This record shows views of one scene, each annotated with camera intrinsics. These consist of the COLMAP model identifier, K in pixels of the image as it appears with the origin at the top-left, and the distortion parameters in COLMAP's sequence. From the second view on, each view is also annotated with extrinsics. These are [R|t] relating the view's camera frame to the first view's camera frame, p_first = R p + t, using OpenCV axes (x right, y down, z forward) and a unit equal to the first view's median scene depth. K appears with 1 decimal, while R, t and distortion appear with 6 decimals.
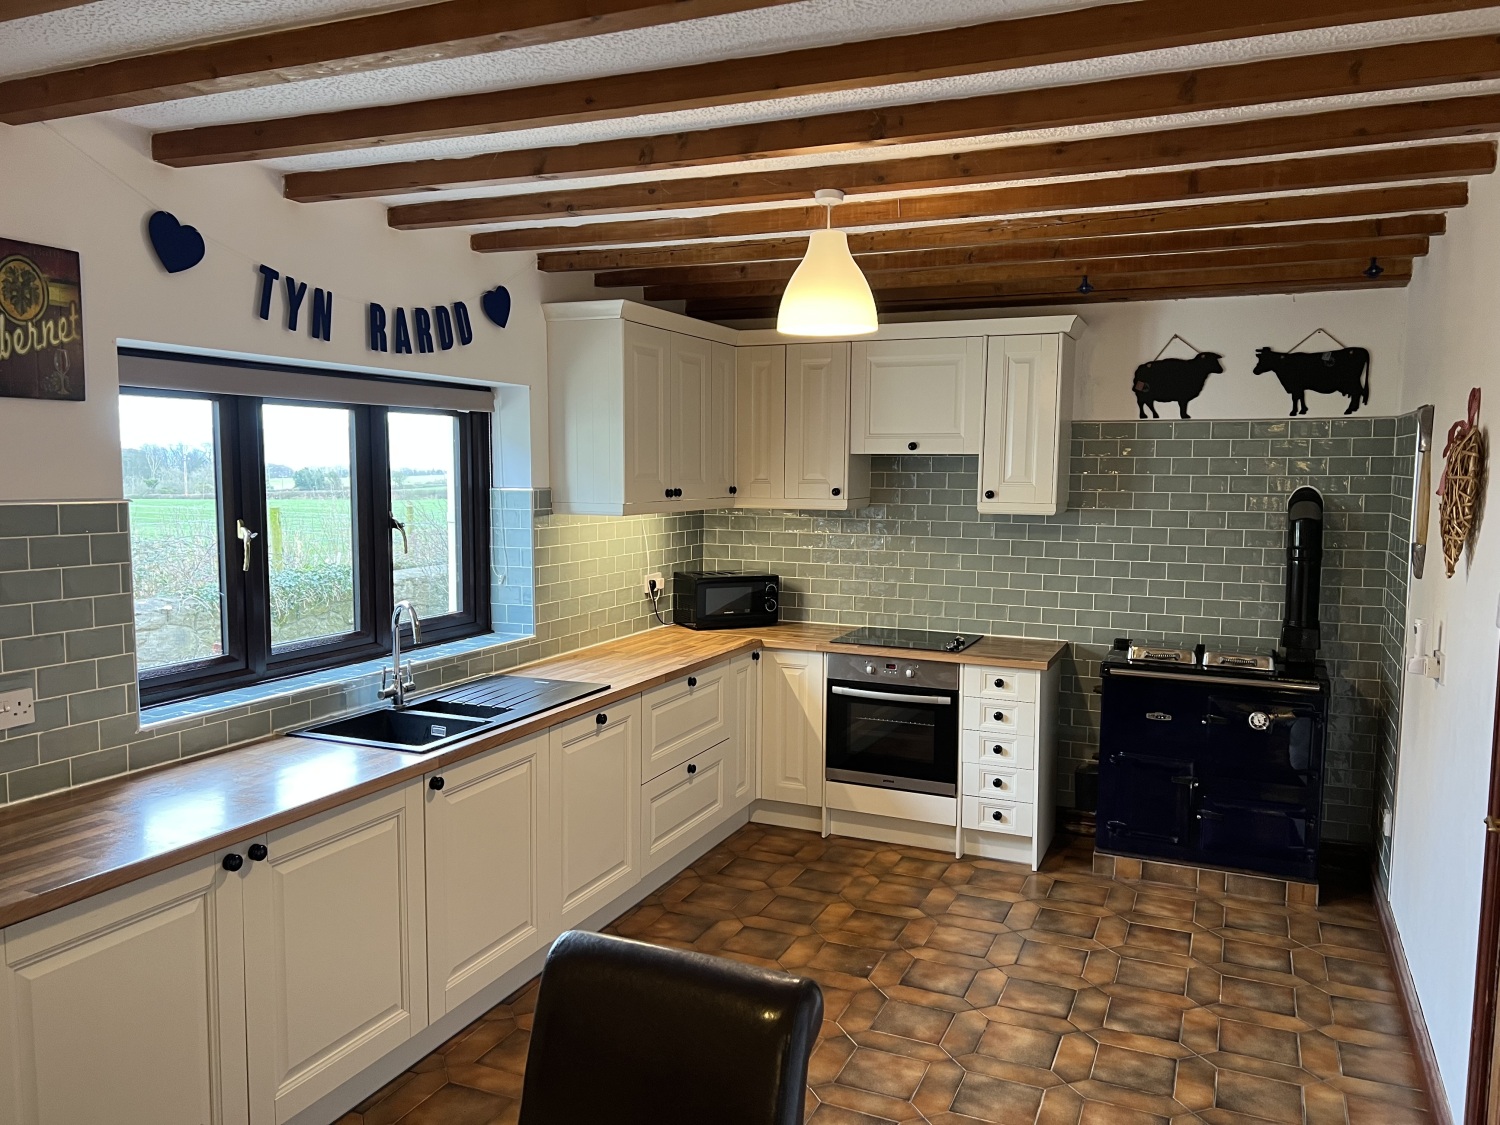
lens RADIAL K [[1119.7, 0, 749.3], [0, 1119.7, 581.7], [0, 0, 1]] dist [0.196903, -0.141417]
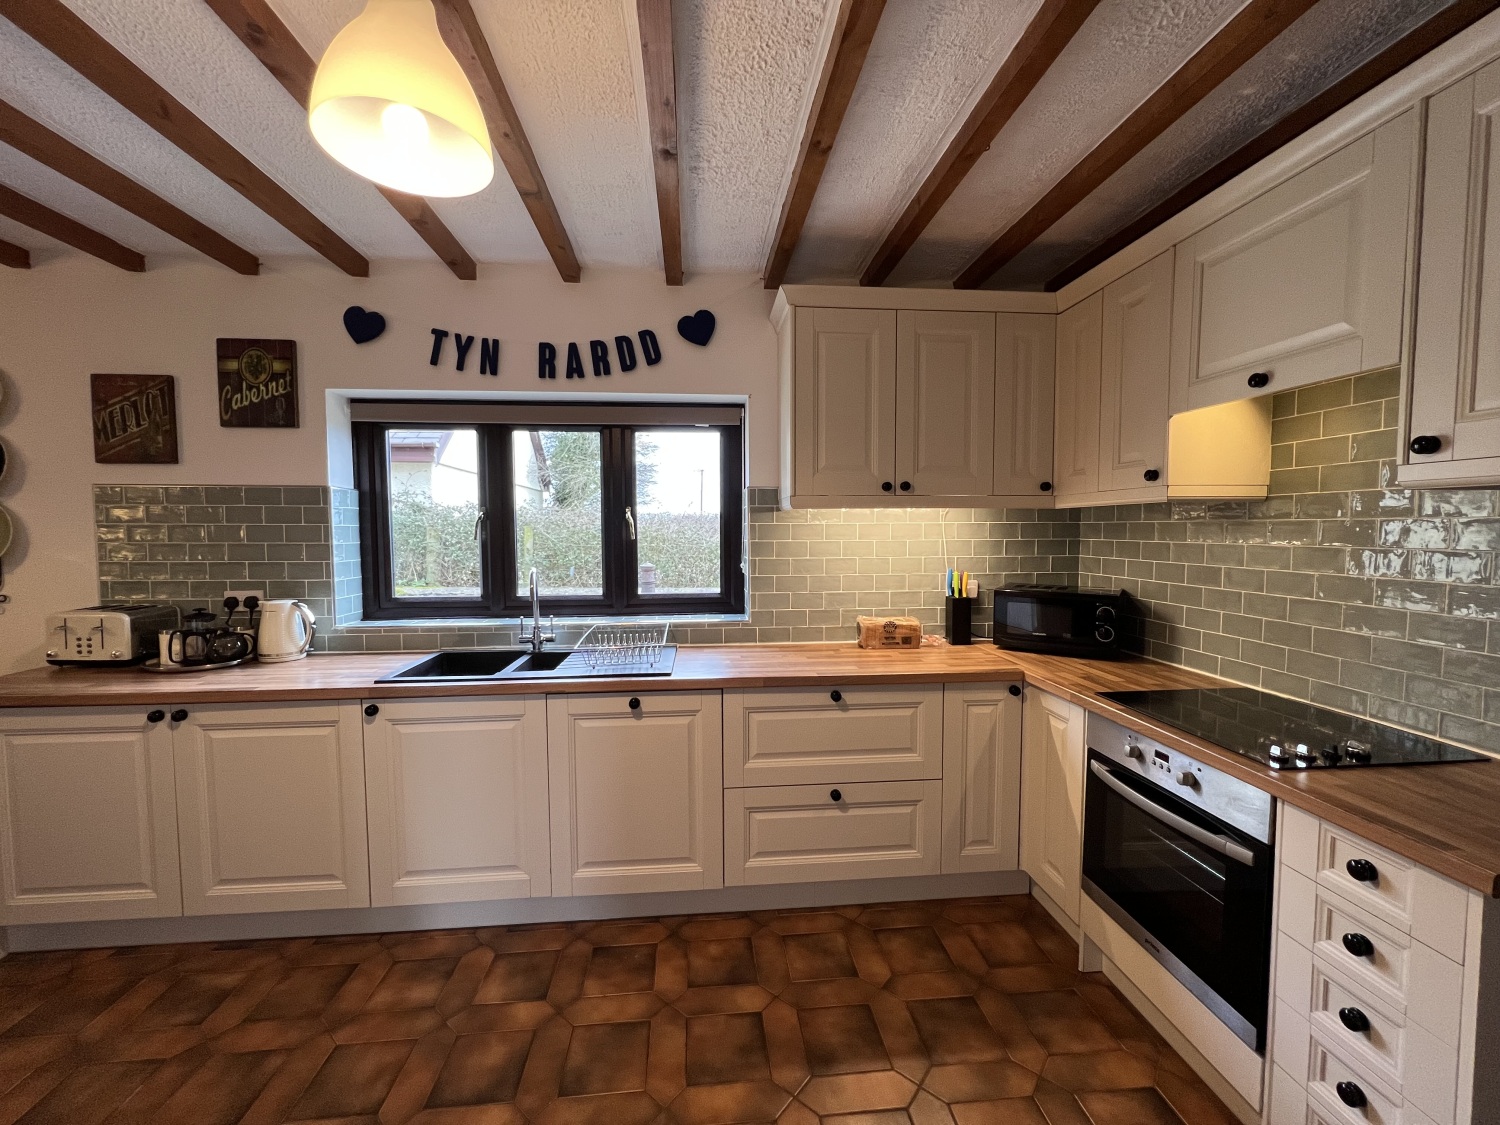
lens RADIAL K [[605.8, 0, 750.0], [0, 605.8, 562.5], [0, 0, 1]] dist [0.013253, -0.000073]
pose [[0.483252, 0.043089, -0.874420, 0.354639], [-0.085255, 0.996357, 0.001982, -0.010669], [0.871320, 0.073591, 0.485165, 0.769538]]
